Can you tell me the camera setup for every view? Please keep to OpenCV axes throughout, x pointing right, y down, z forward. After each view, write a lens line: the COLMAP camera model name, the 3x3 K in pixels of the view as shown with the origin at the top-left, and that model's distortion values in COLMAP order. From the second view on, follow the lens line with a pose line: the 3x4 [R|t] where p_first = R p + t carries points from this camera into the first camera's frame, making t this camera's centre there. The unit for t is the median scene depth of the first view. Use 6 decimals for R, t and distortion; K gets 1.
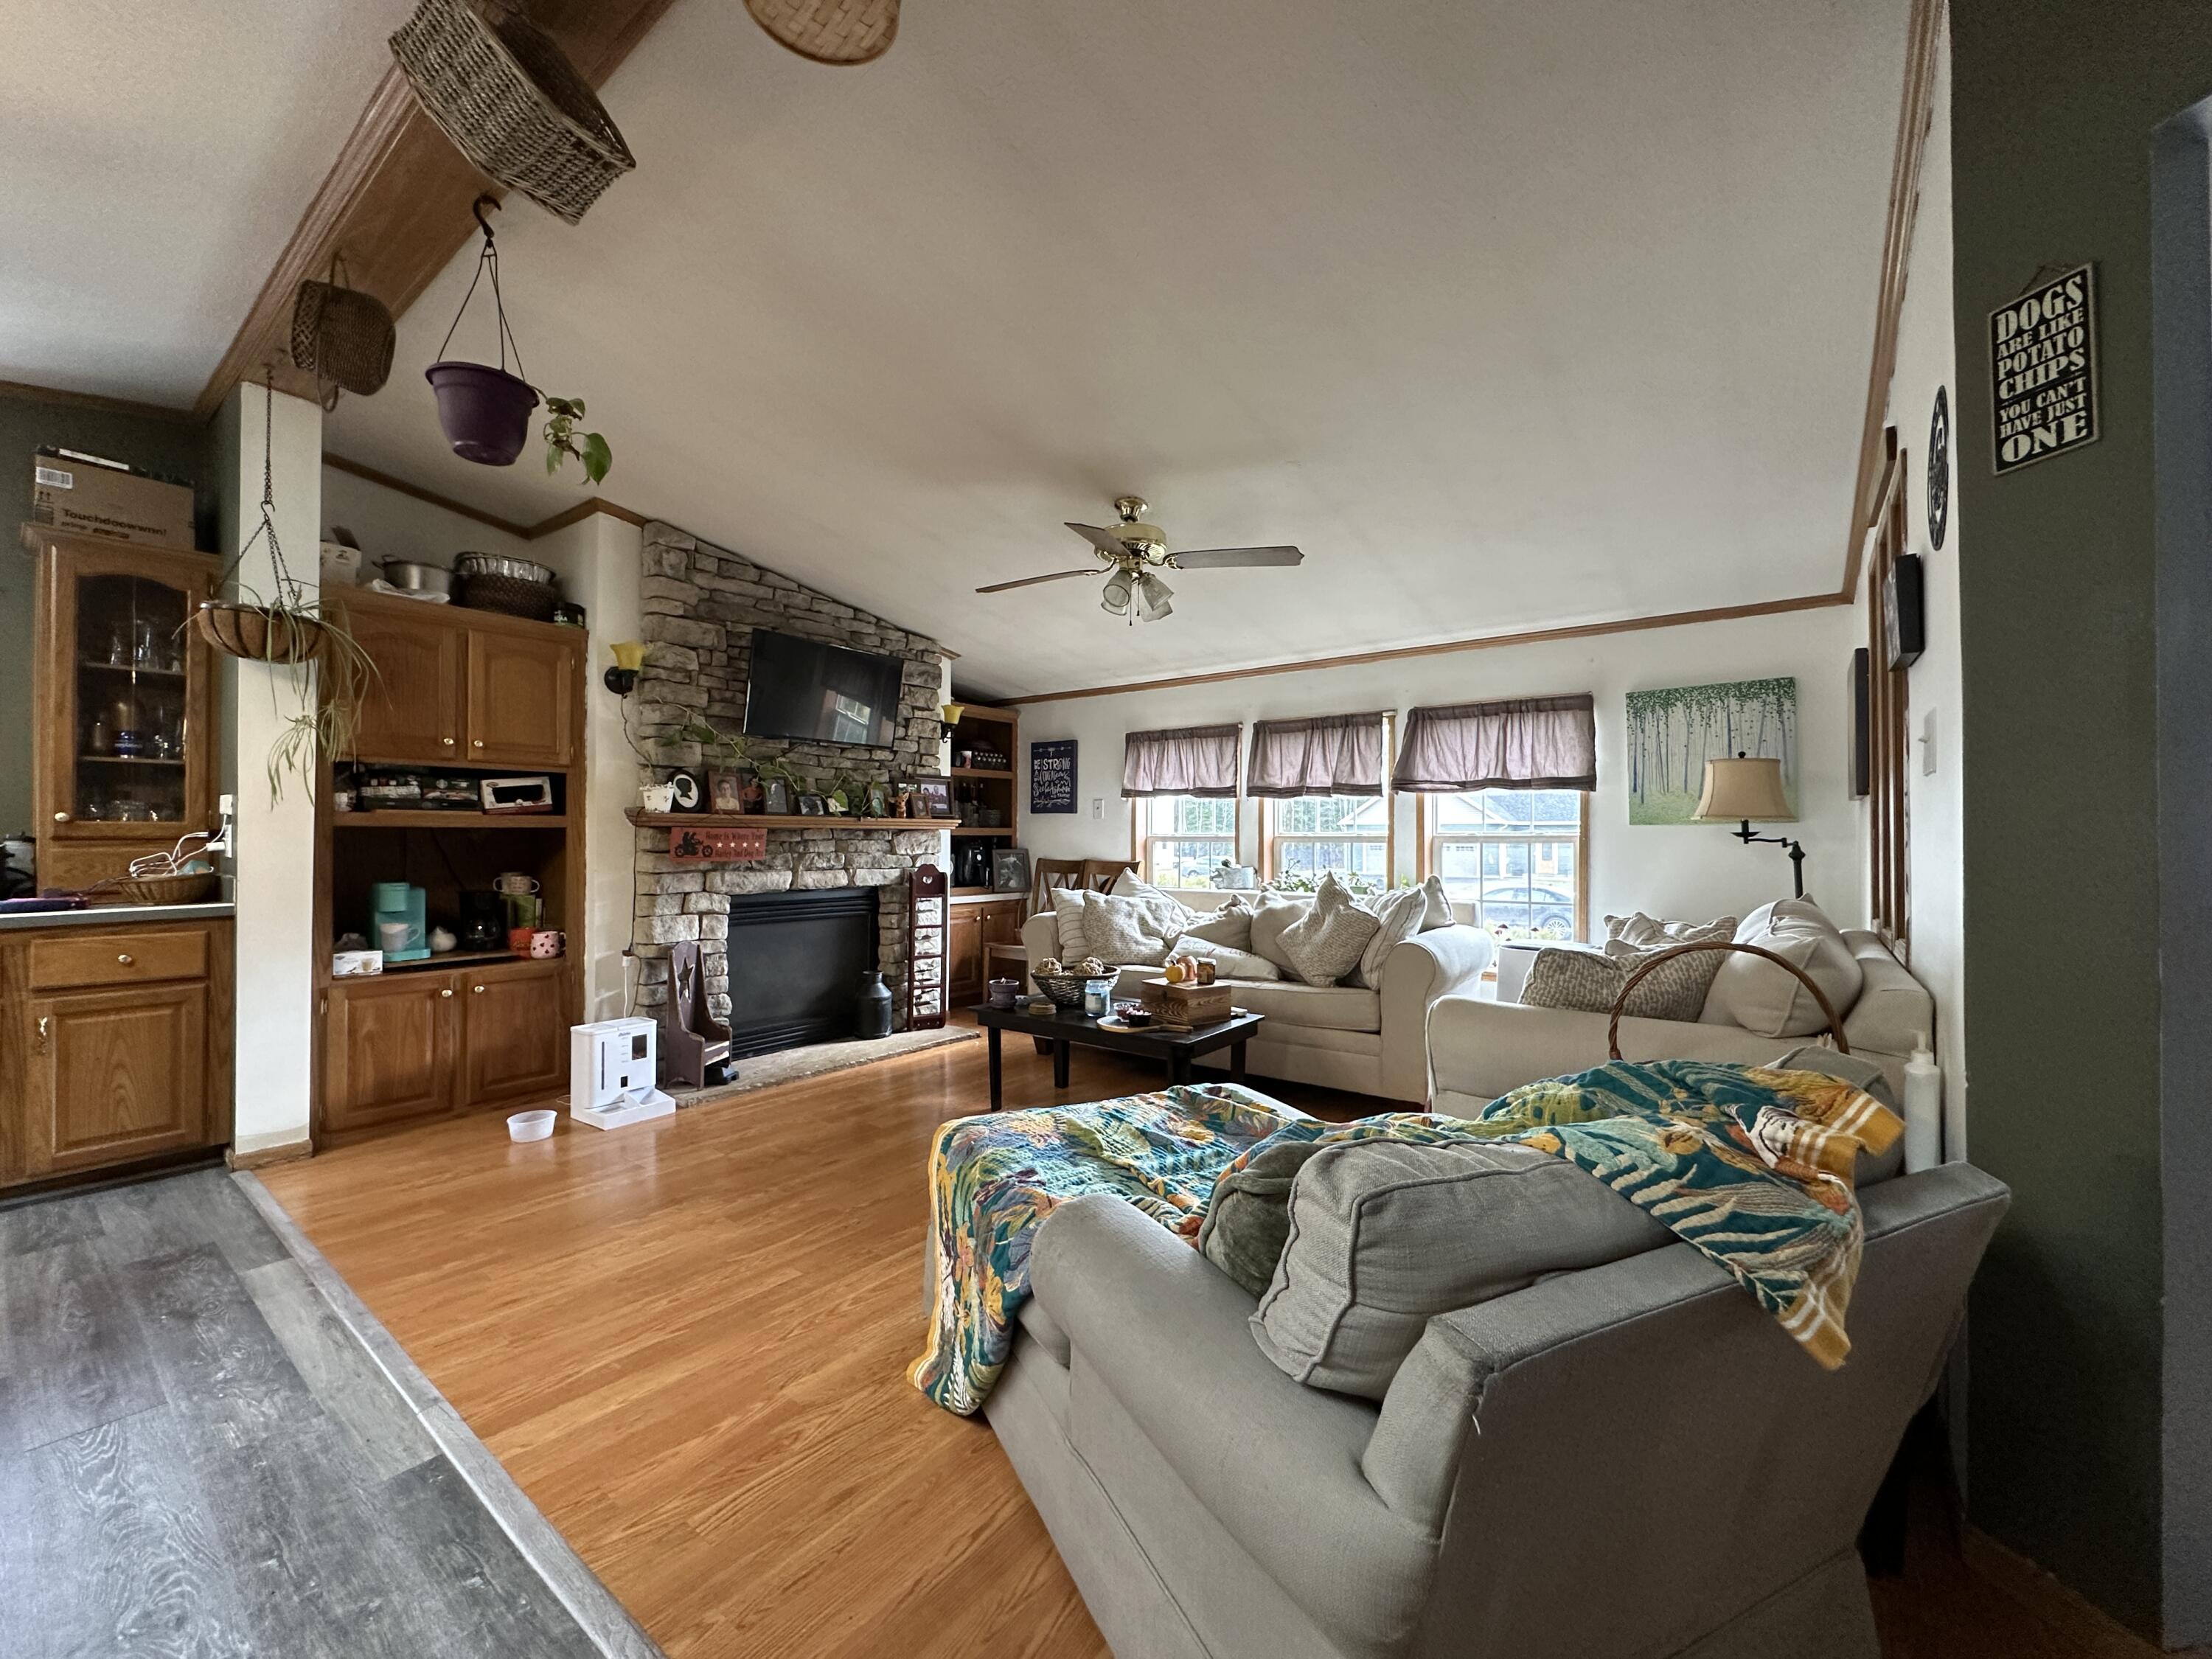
lens RADIAL K [[879.7, 0, 1107.1], [0, 879.7, 827.4], [0, 0, 1]] dist [-0.003891, 0.000696]
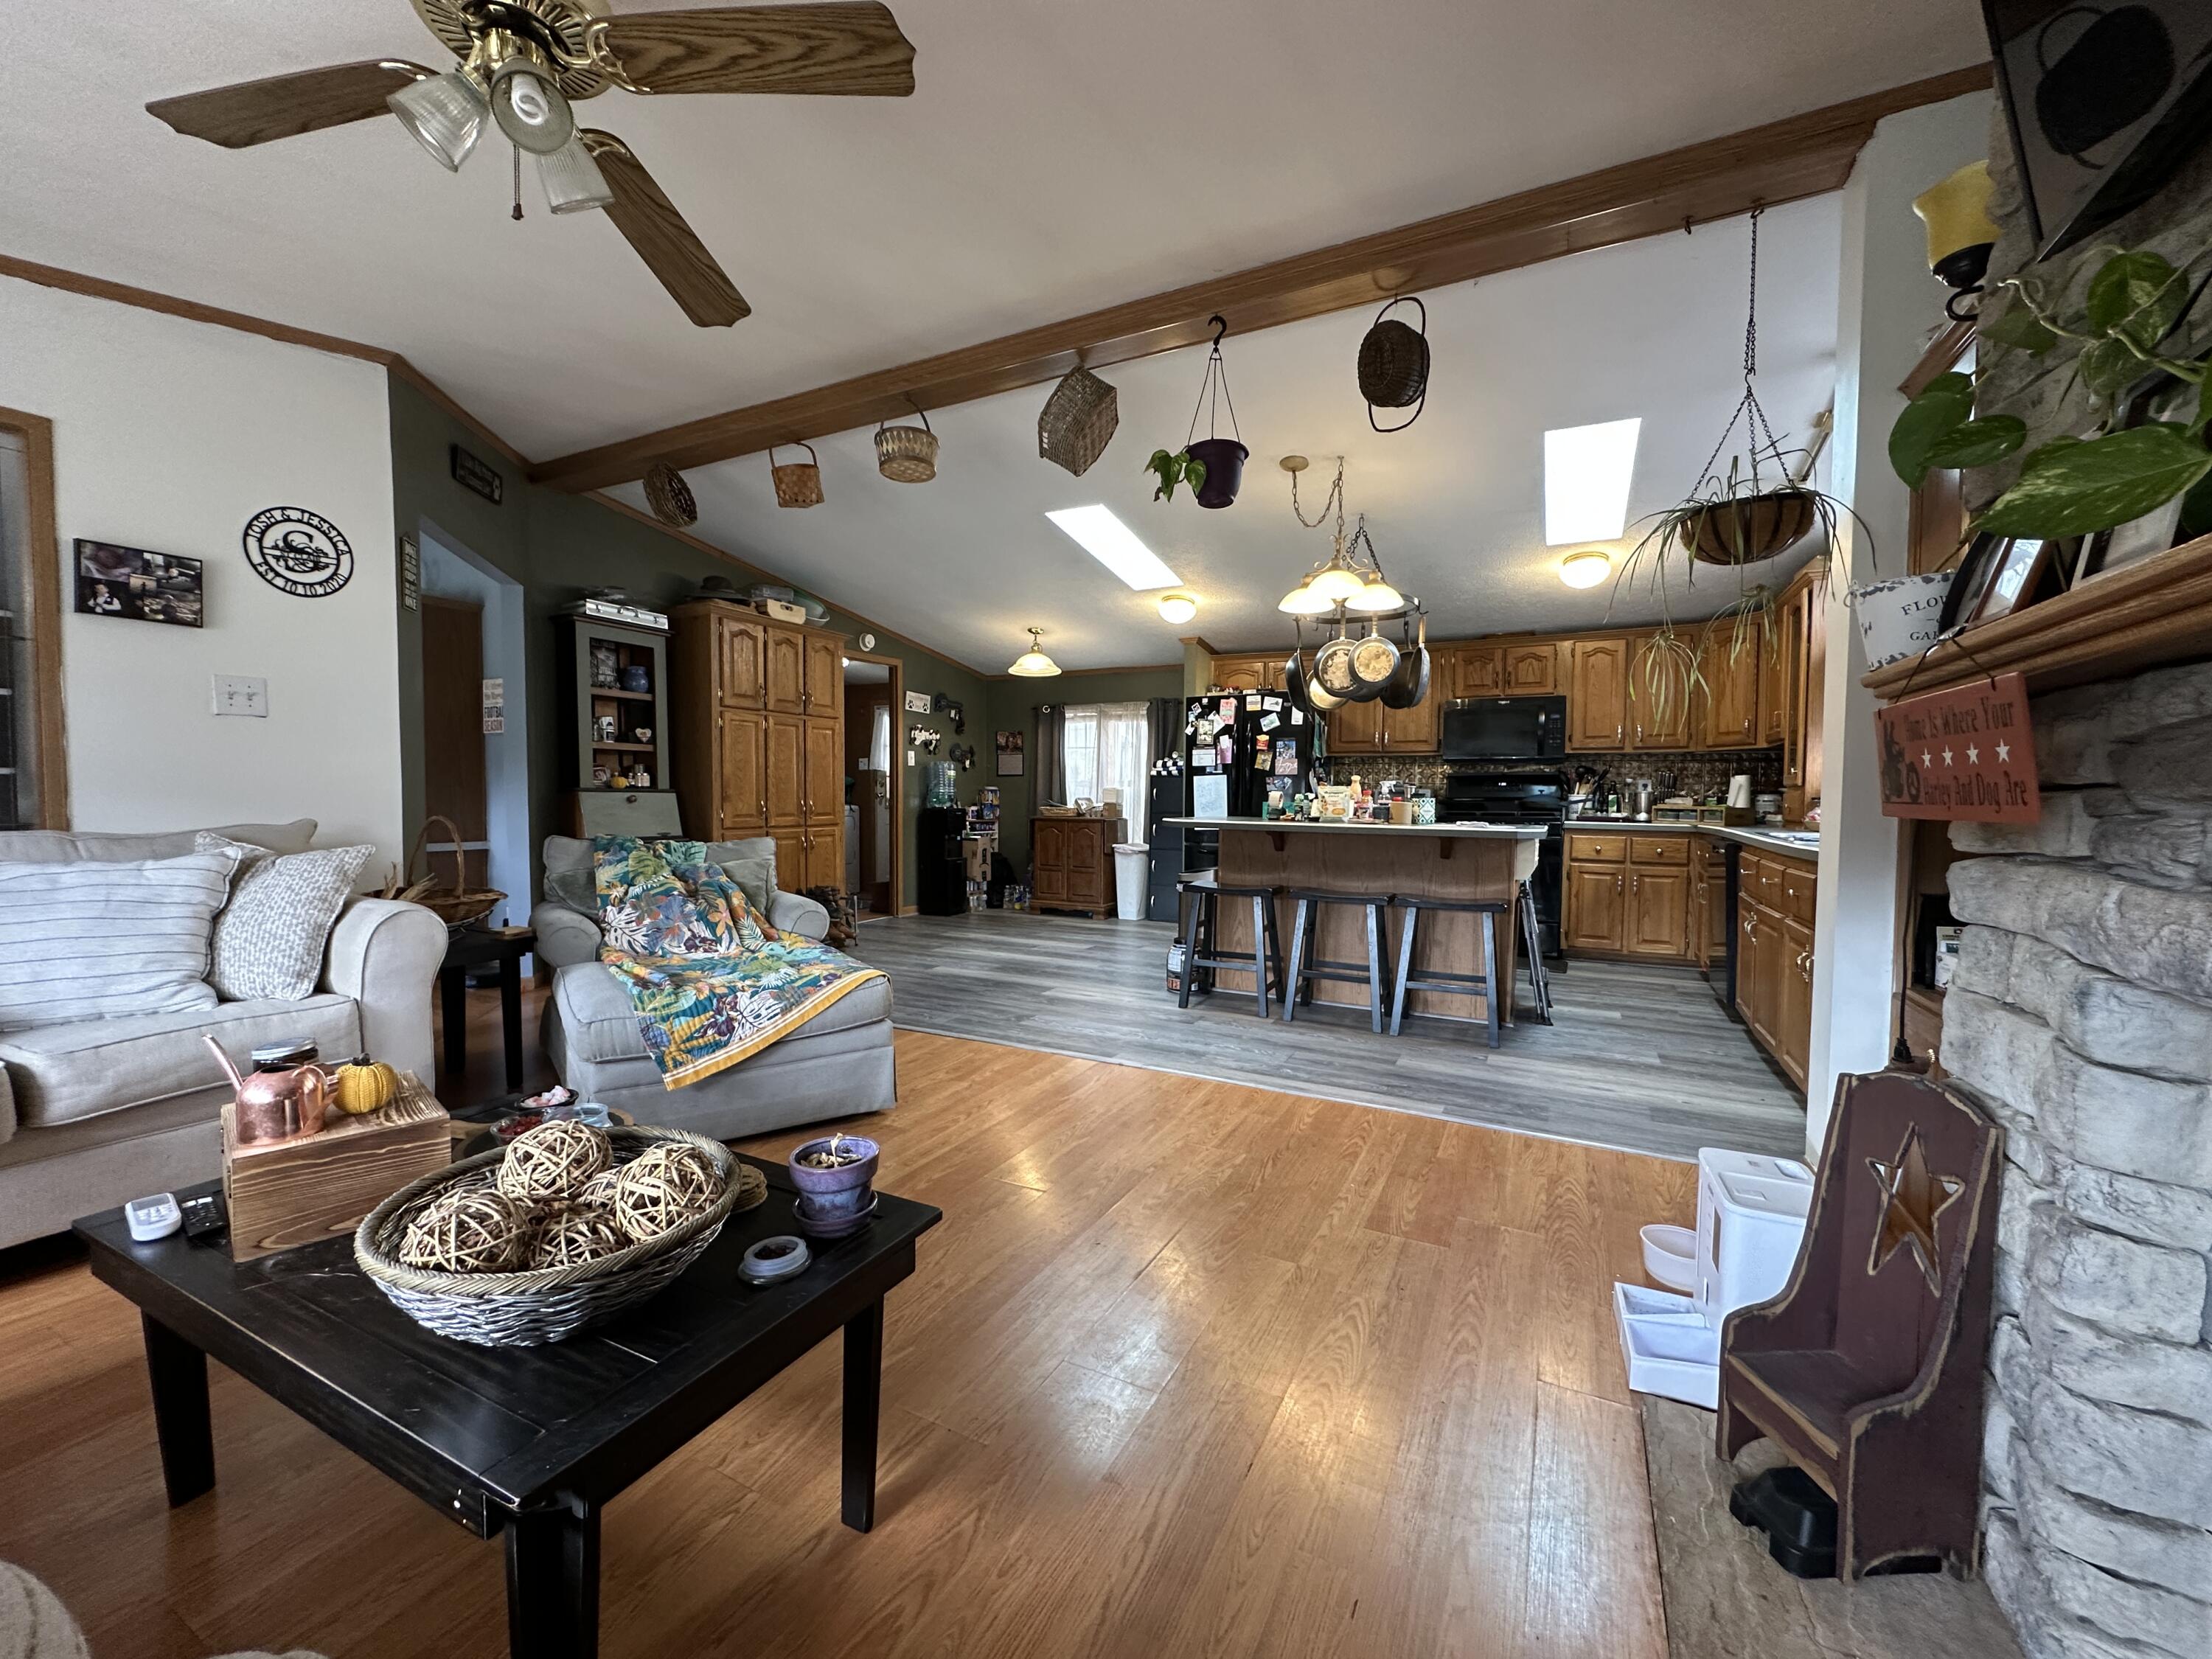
lens RADIAL K [[879.7, 0, 1107.1], [0, 879.7, 827.4], [0, 0, 1]] dist [-0.003891, 0.000696]
pose [[-0.984301, -0.005557, -0.176408, -0.151948], [-0.010135, 0.999634, 0.025065, 0.039059], [0.176205, 0.026459, -0.983998, 1.278098]]
